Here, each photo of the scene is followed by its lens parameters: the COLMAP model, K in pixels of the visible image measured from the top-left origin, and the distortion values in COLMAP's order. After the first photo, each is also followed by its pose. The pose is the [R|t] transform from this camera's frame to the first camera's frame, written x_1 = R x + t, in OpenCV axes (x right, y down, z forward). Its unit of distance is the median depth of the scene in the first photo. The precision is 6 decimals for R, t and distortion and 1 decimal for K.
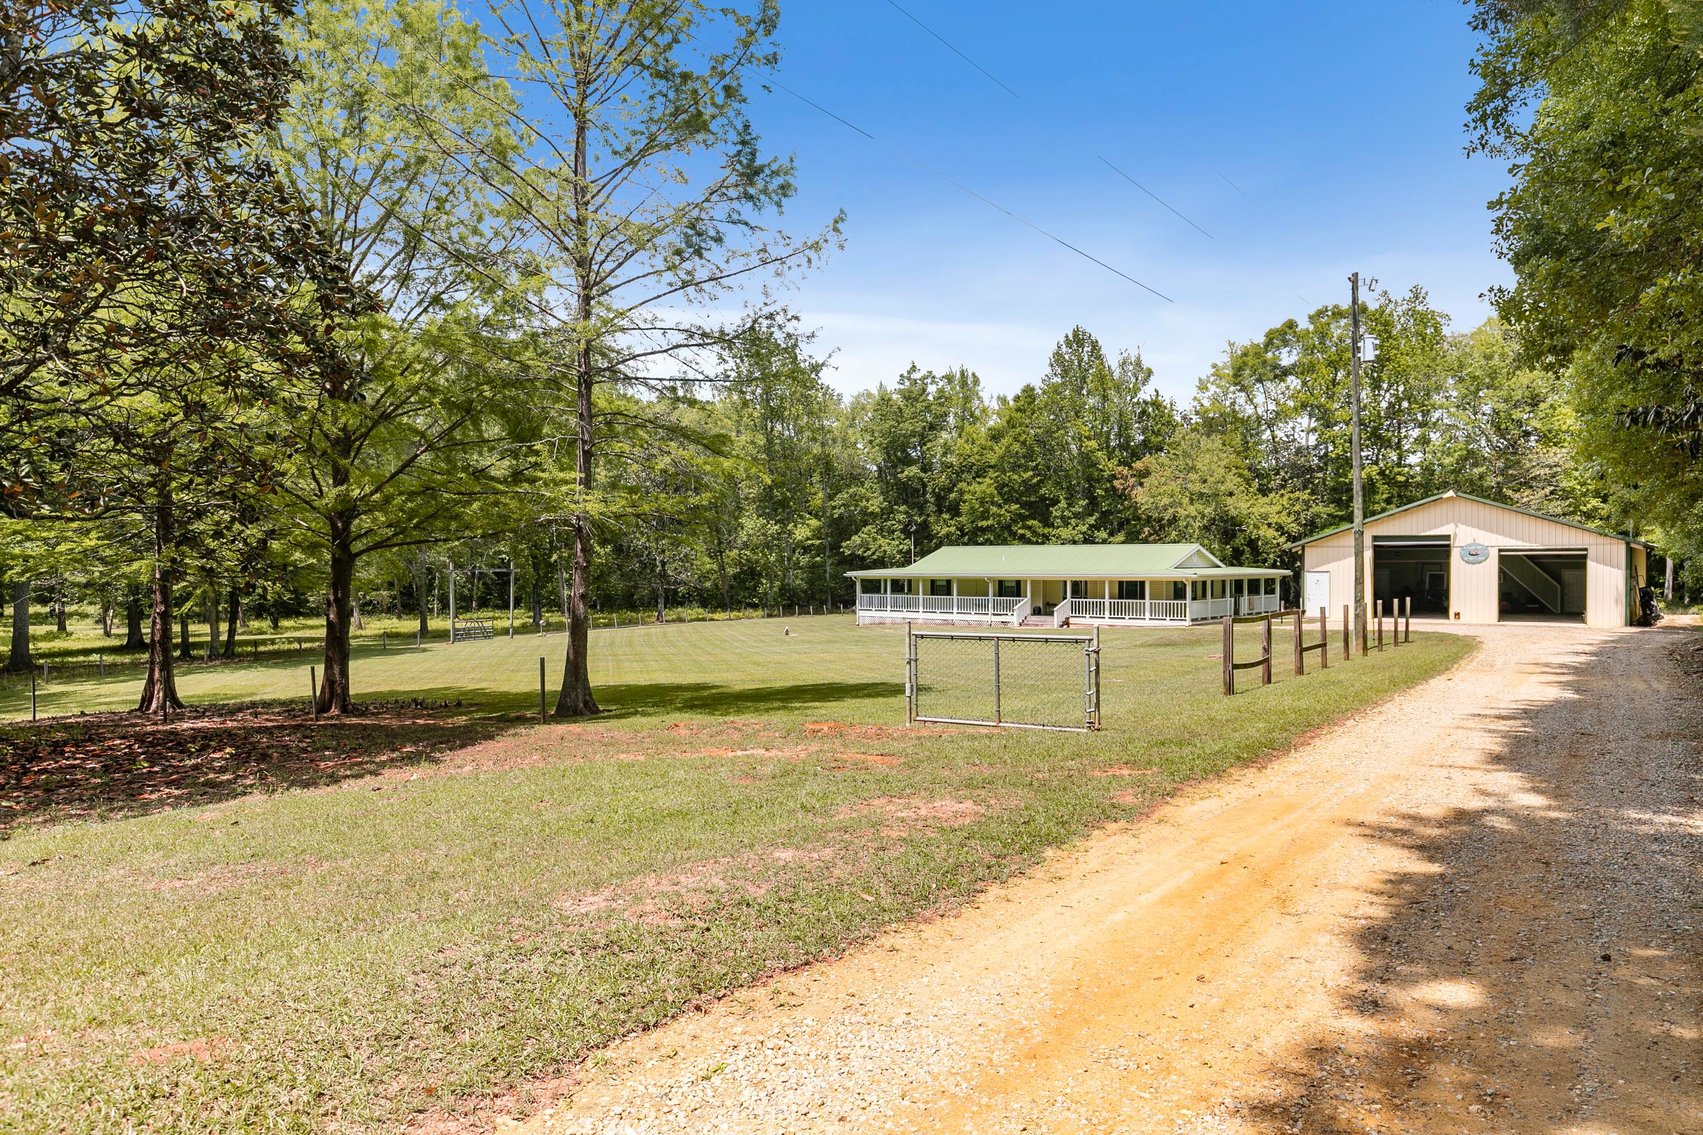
lens RADIAL K [[889.1, 0, 859.9], [0, 889.1, 588.4], [0, 0, 1]] dist [-0.001944, -0.000927]
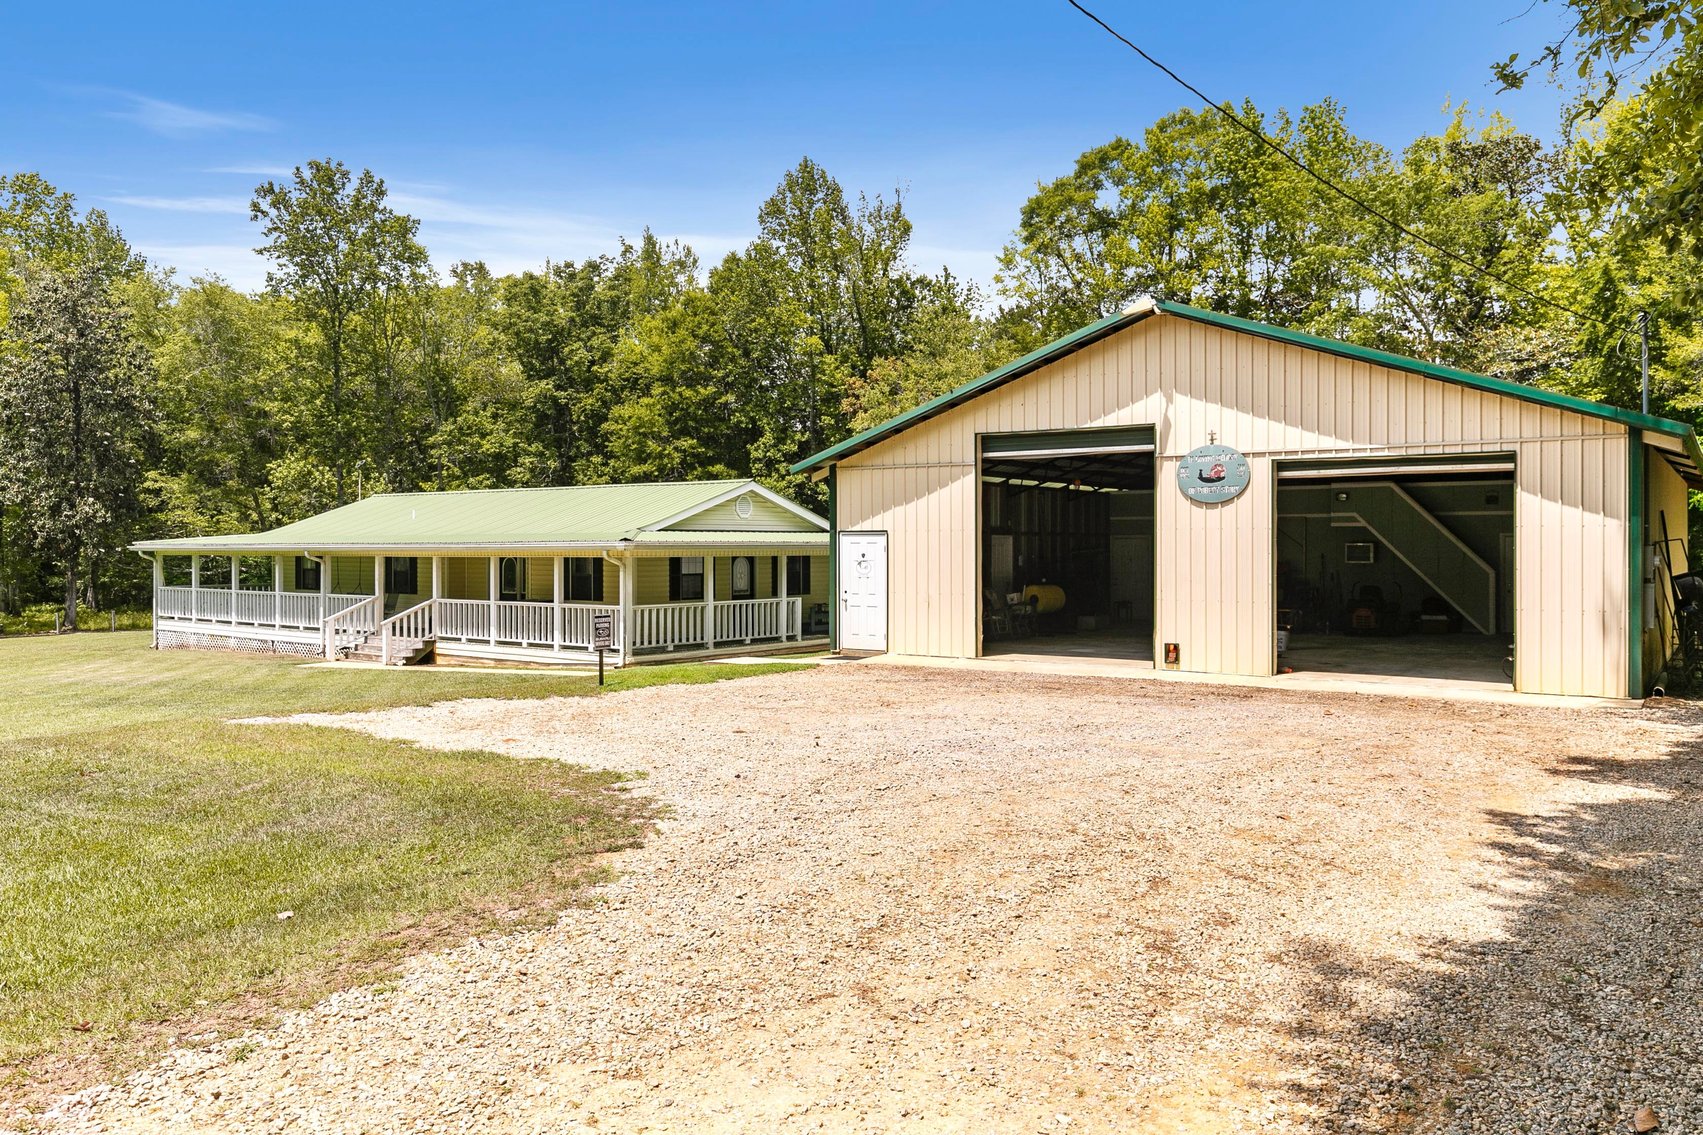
lens RADIAL K [[1014.2, 0, 853.2], [0, 1014.2, 561.6], [0, 0, 1]] dist [-0.002806, -0.002301]
pose [[0.999257, 0.001962, 0.038479, 0.262187], [-0.001431, 0.999903, -0.013821, -0.000016], [-0.038503, 0.013755, 0.999164, 0.297885]]
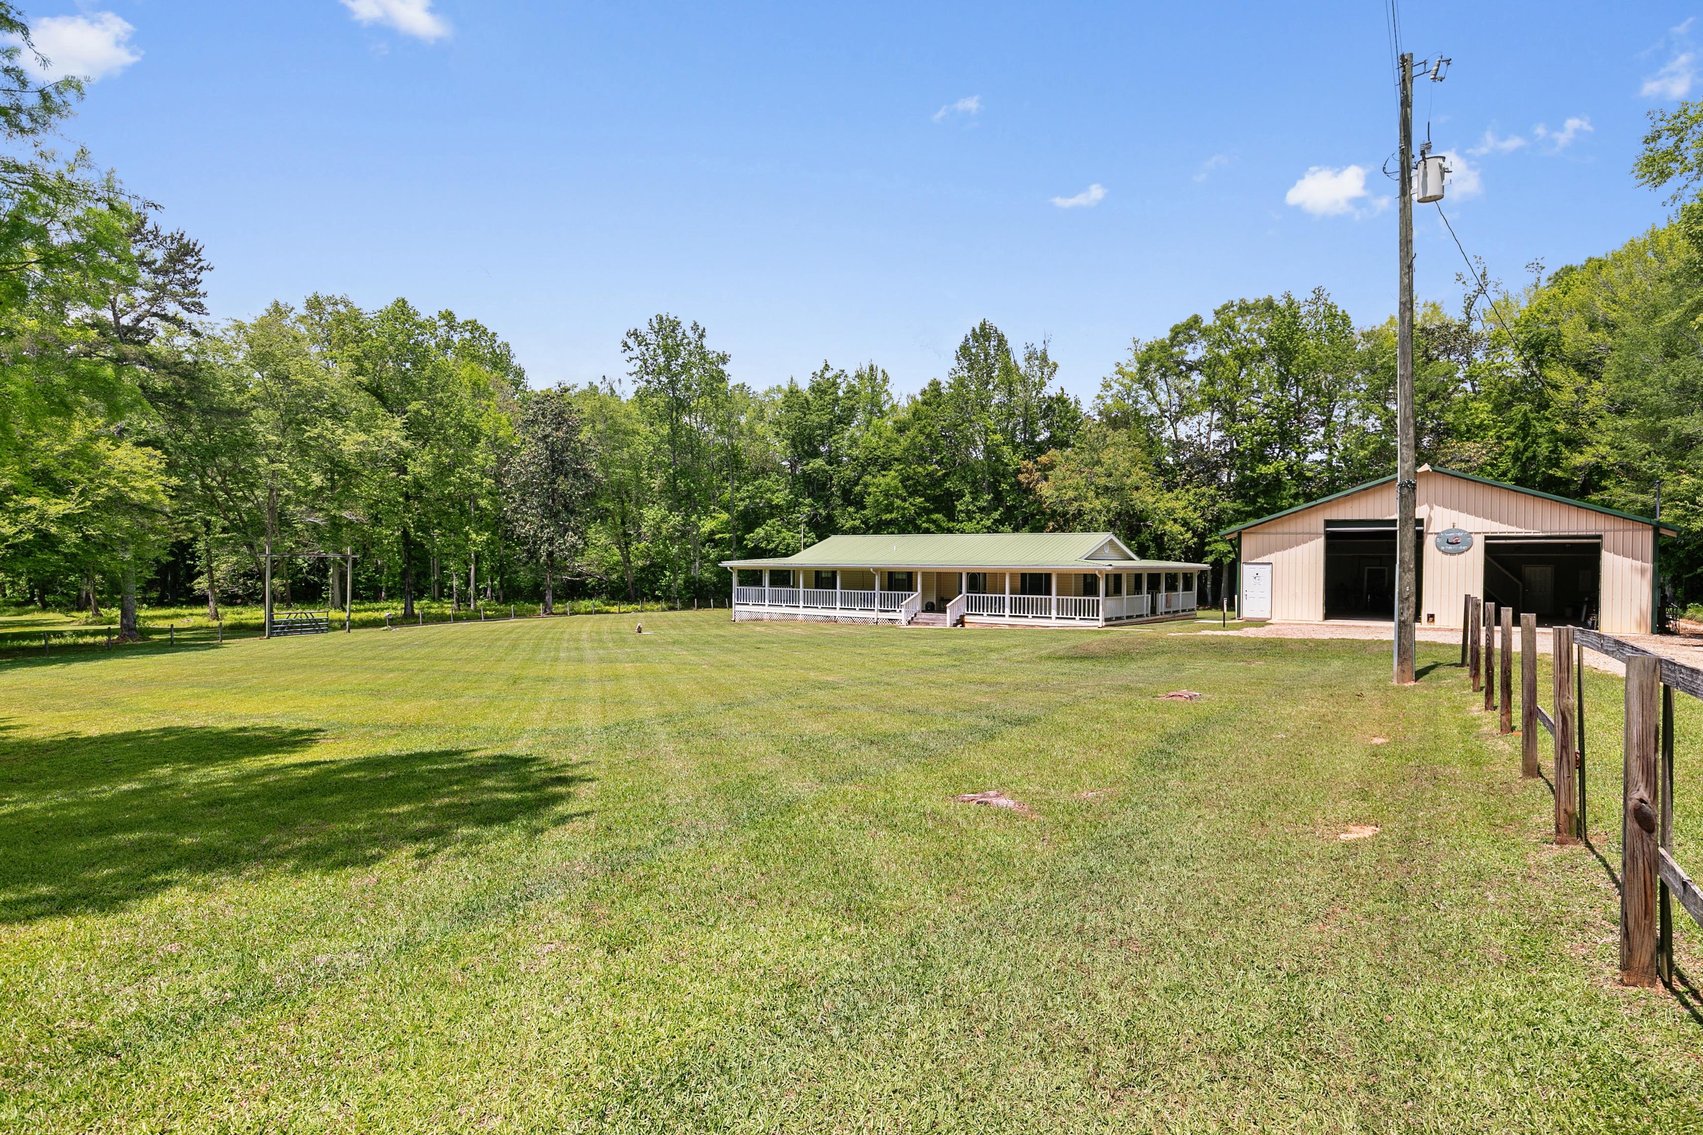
lens RADIAL K [[762.7, 0, 847.4], [0, 762.7, 579.9], [0, 0, 1]] dist [0.008097, -0.001810]
pose [[0.998426, 0.009826, 0.055218, 0.049398], [-0.009498, 0.999936, -0.006214, 0.002616], [-0.055276, 0.005680, 0.998455, 0.162565]]
